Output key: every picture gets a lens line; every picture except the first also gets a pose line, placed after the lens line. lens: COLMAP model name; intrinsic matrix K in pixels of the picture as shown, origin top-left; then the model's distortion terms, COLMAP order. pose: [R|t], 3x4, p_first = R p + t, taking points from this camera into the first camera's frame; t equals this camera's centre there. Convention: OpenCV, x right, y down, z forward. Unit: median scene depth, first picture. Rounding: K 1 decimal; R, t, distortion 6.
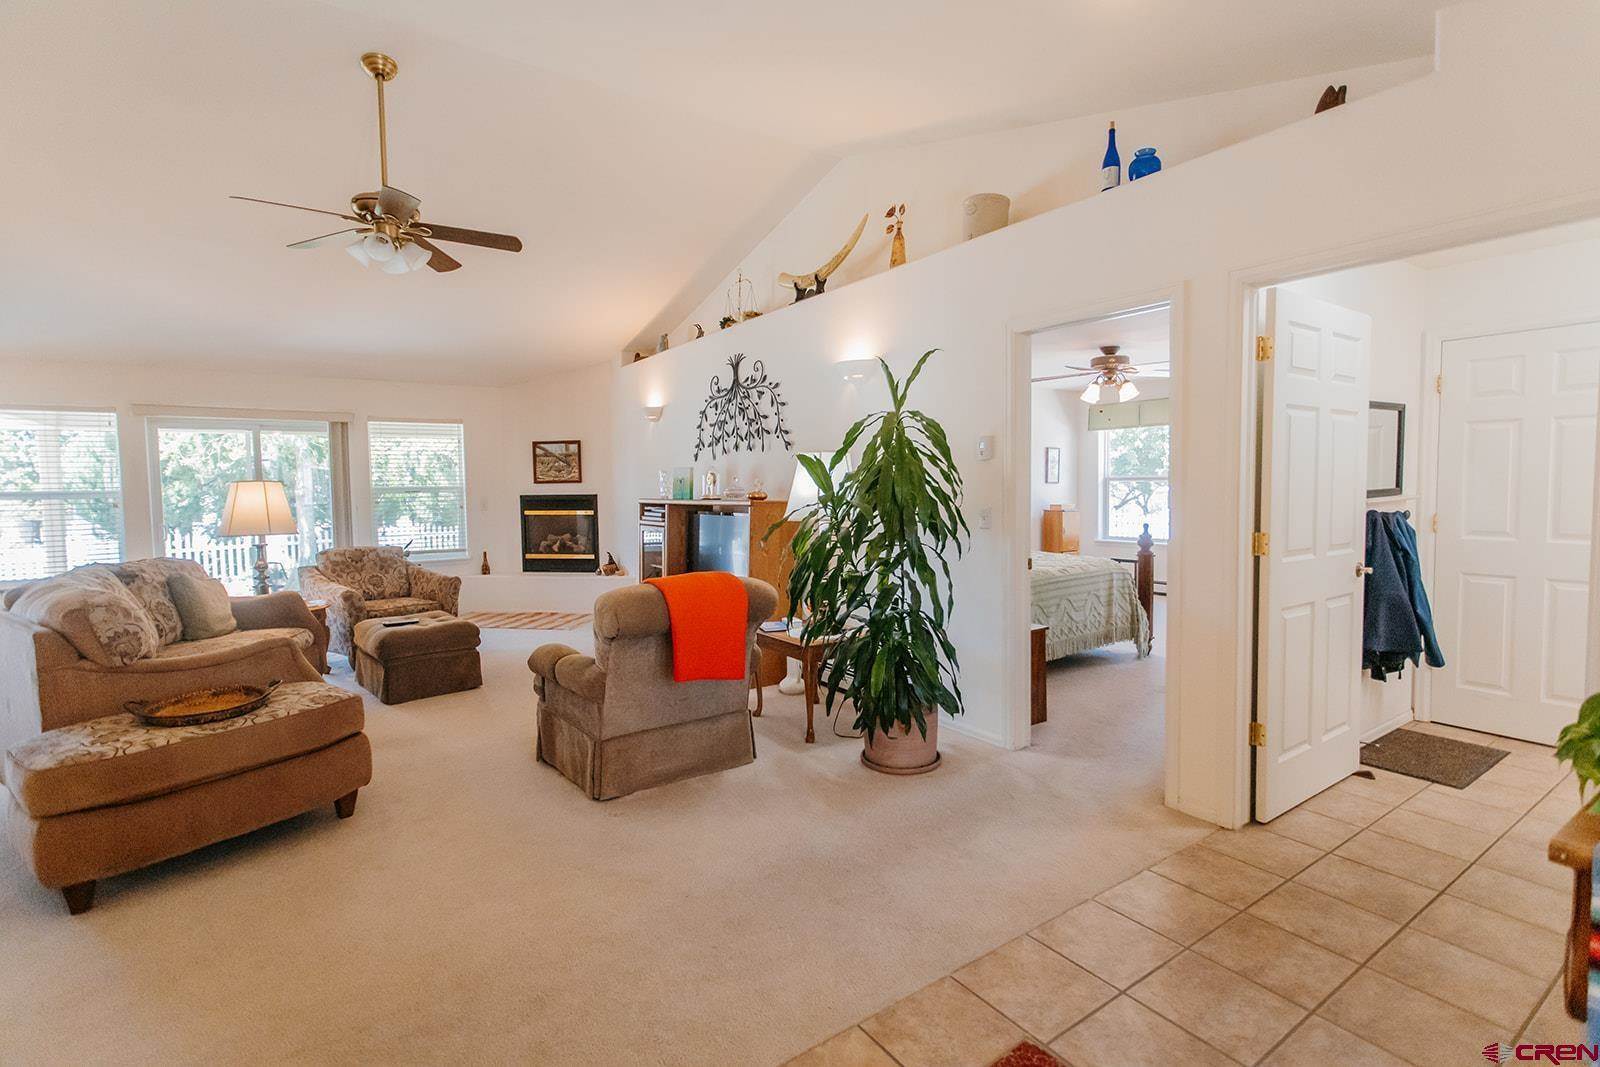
lens RADIAL K [[750.6, 0, 811.1], [0, 750.6, 524.2], [0, 0, 1]] dist [0.005246, -0.001238]
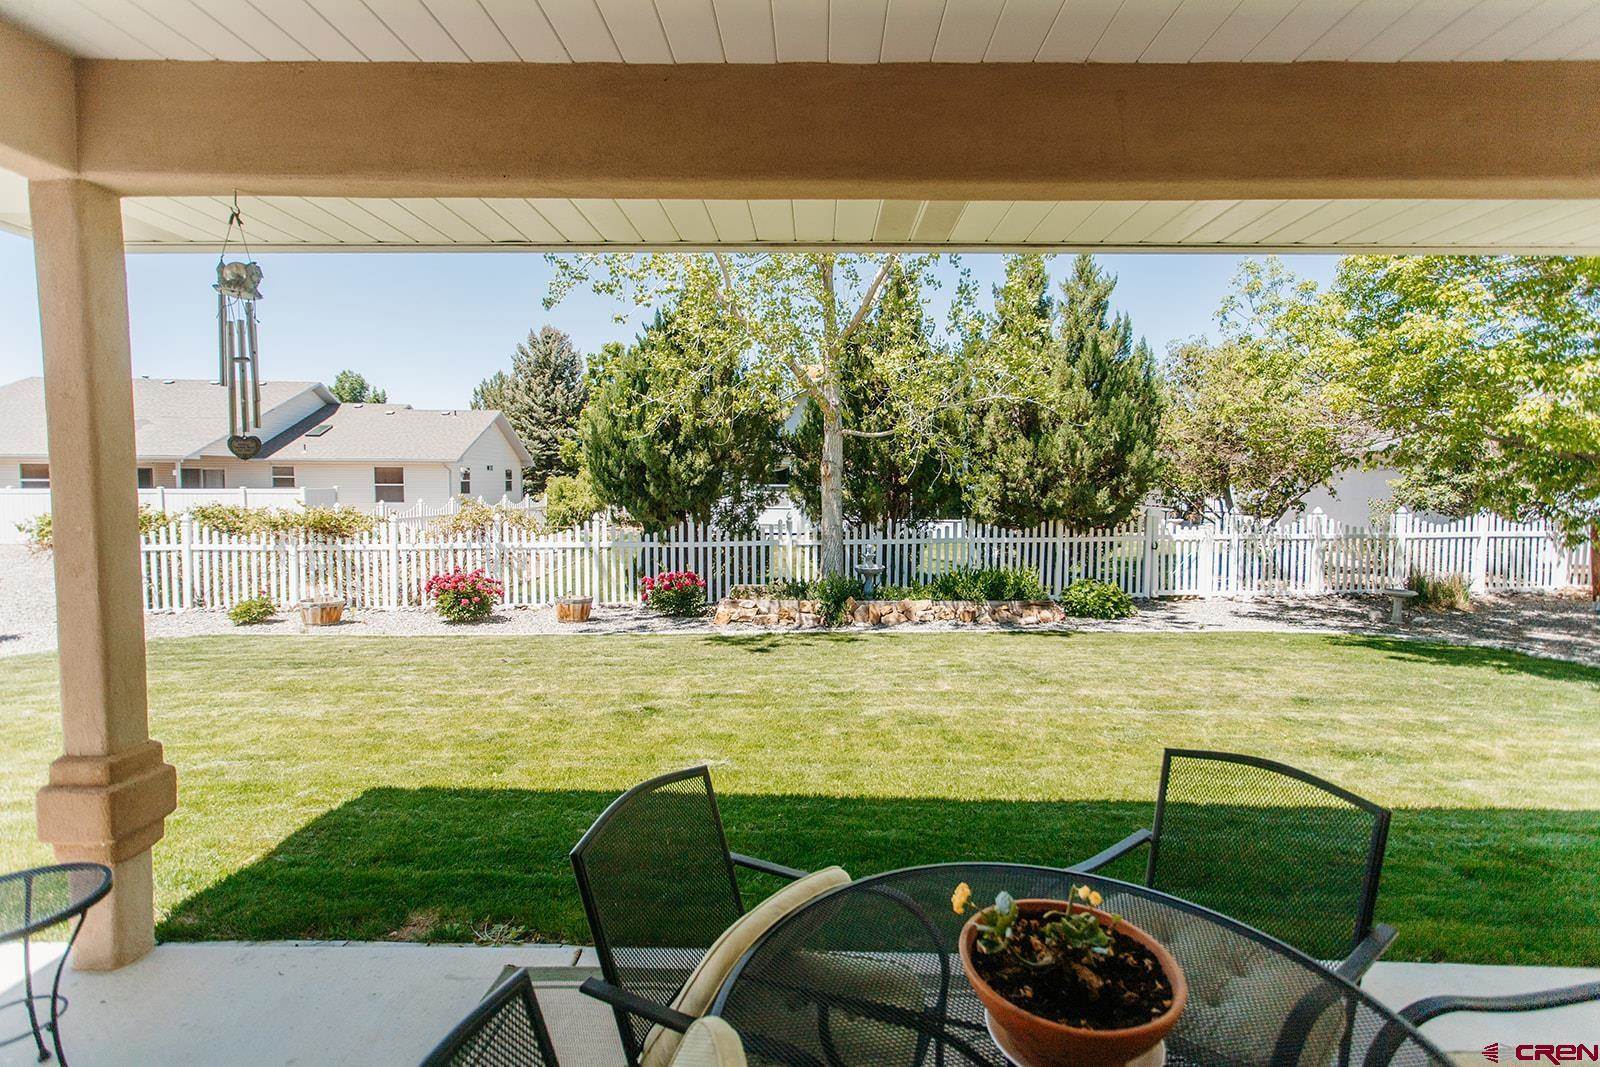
lens RADIAL K [[750.6, 0, 807.8], [0, 750.6, 525.6], [0, 0, 1]] dist [0.005246, -0.001238]
pose [[0.809480, 0.054795, -0.584585, -0.859985], [-0.050331, 0.998447, 0.023894, -0.021671], [0.584986, 0.010081, 0.810981, 1.286517]]
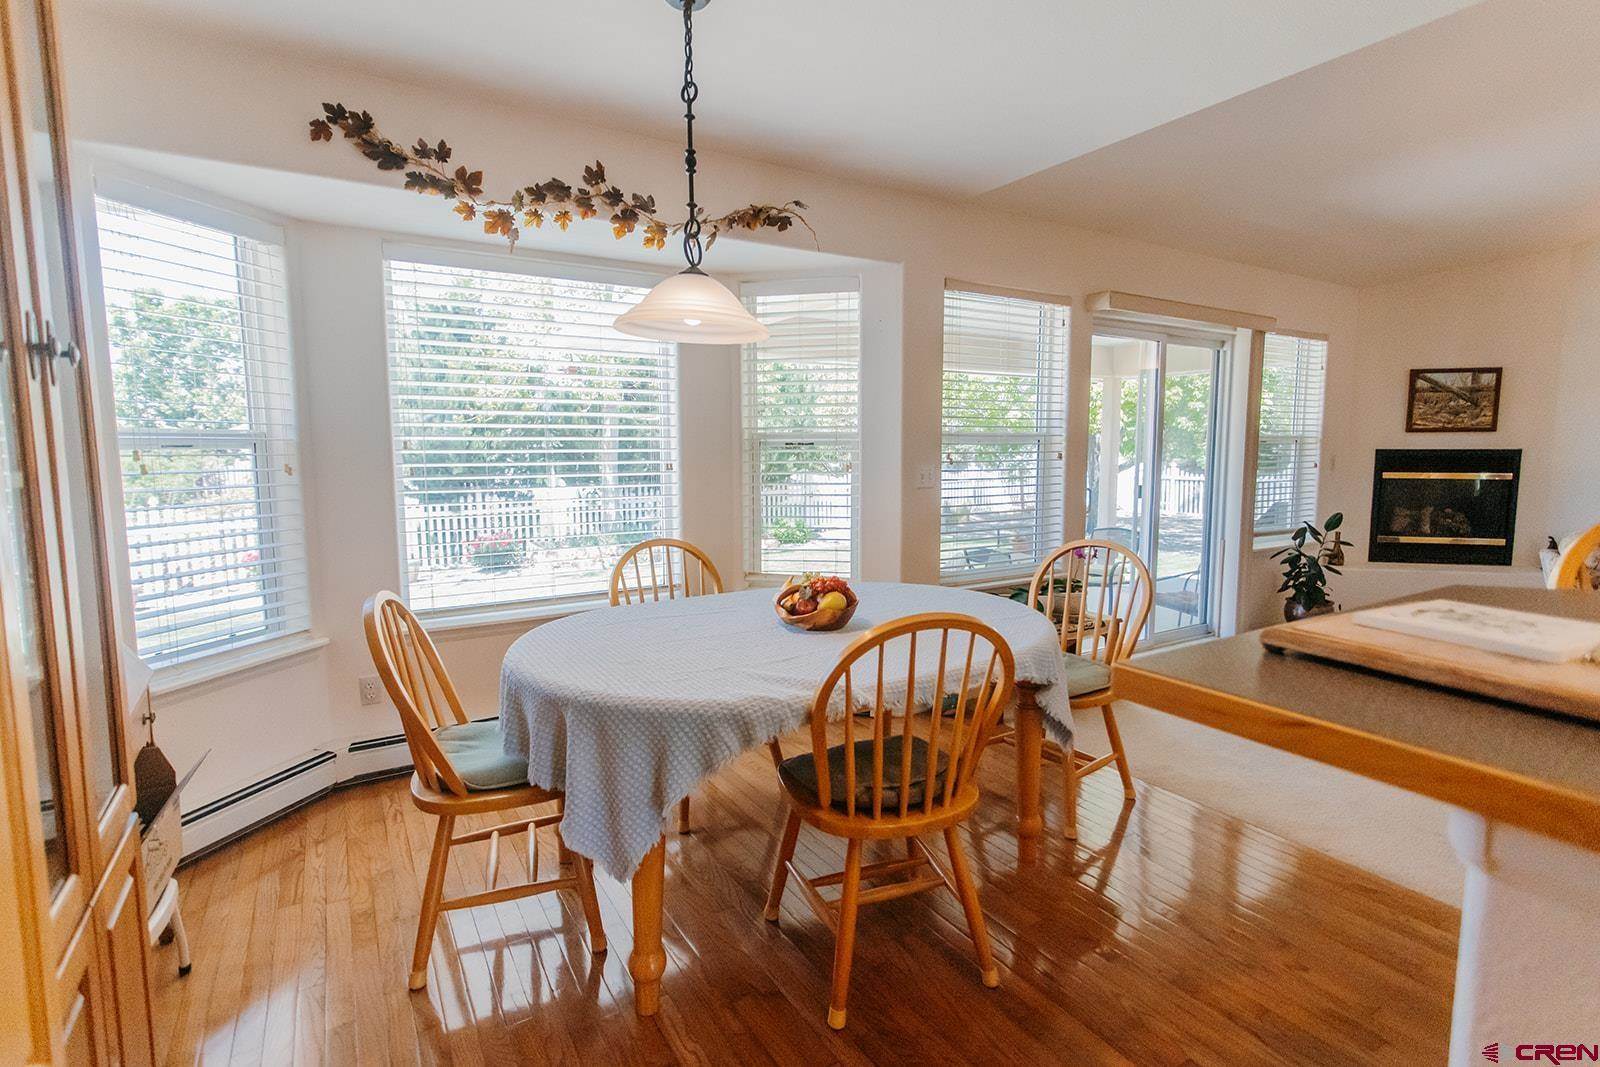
lens RADIAL K [[750.6, 0, 800.5], [0, 750.6, 519.8], [0, 0, 1]] dist [0.005246, -0.001238]
pose [[0.998370, 0.020789, -0.053144, -1.188730], [-0.018241, 0.998681, 0.047995, 0.003072], [0.054071, -0.046947, 0.997433, 0.393355]]
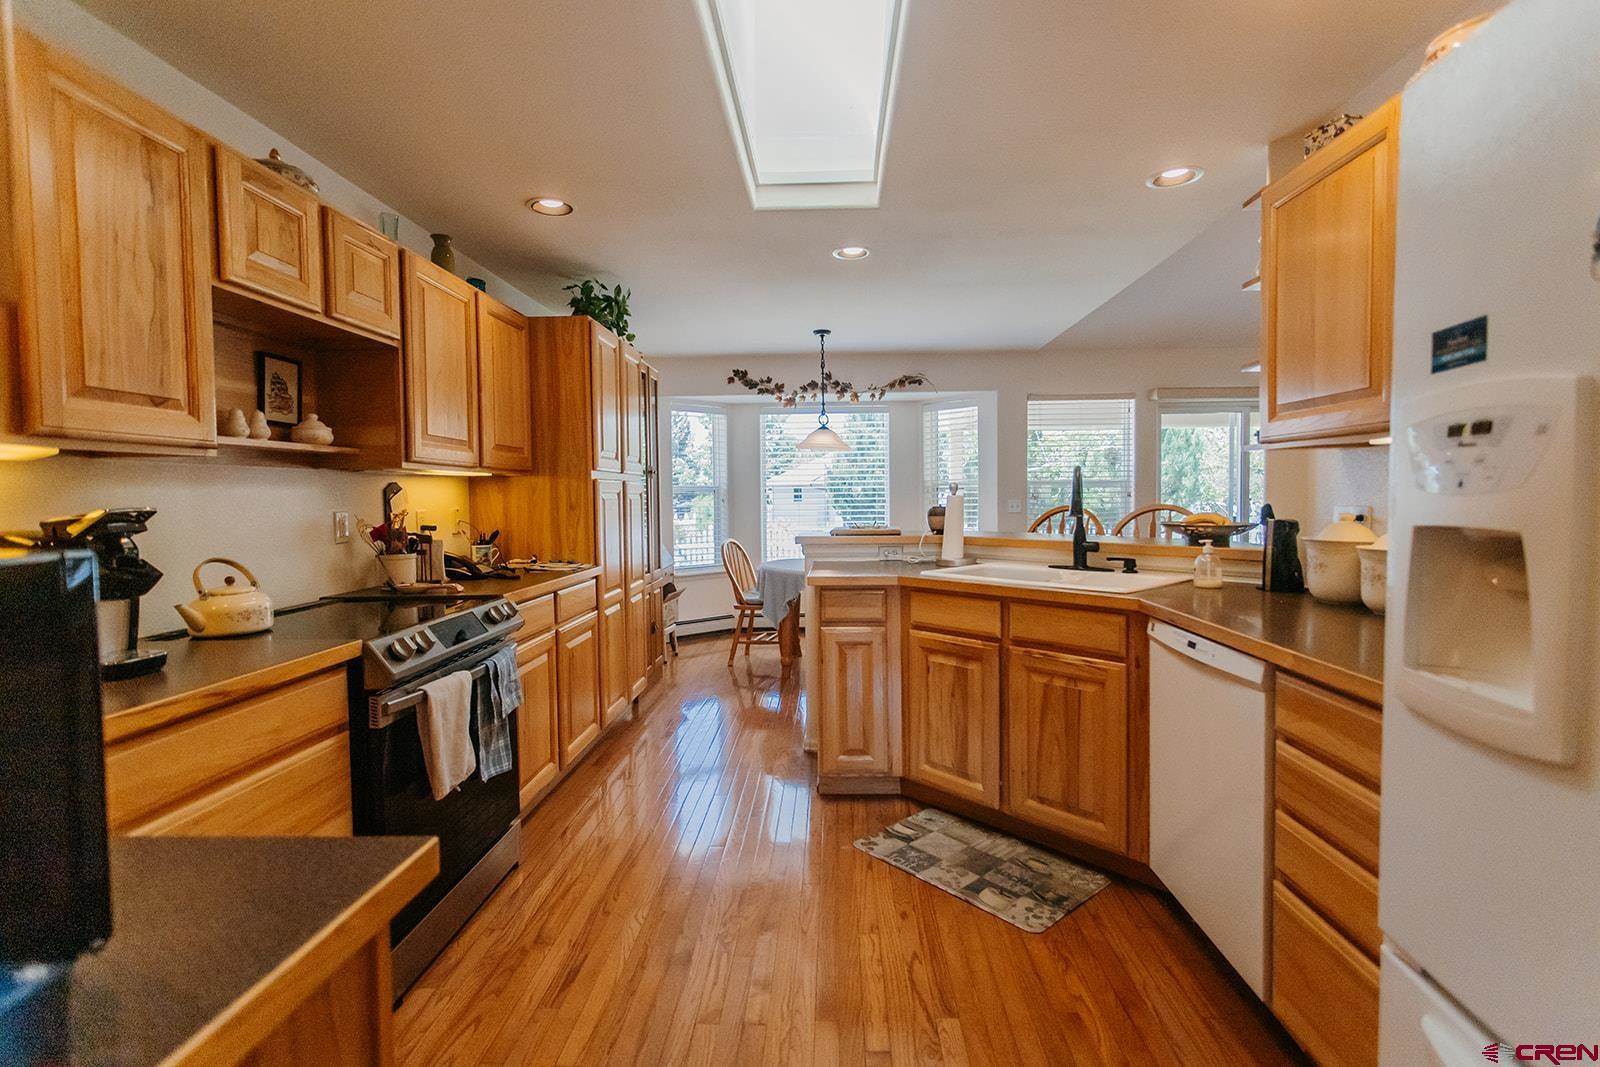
lens RADIAL K [[750.6, 0, 802.1], [0, 750.6, 528.7], [0, 0, 1]] dist [0.005246, -0.001238]
pose [[0.803836, 0.034088, -0.593874, -0.739865], [-0.036712, 0.999296, 0.007668, 0.029457], [0.593717, 0.015638, 0.804522, -0.021162]]
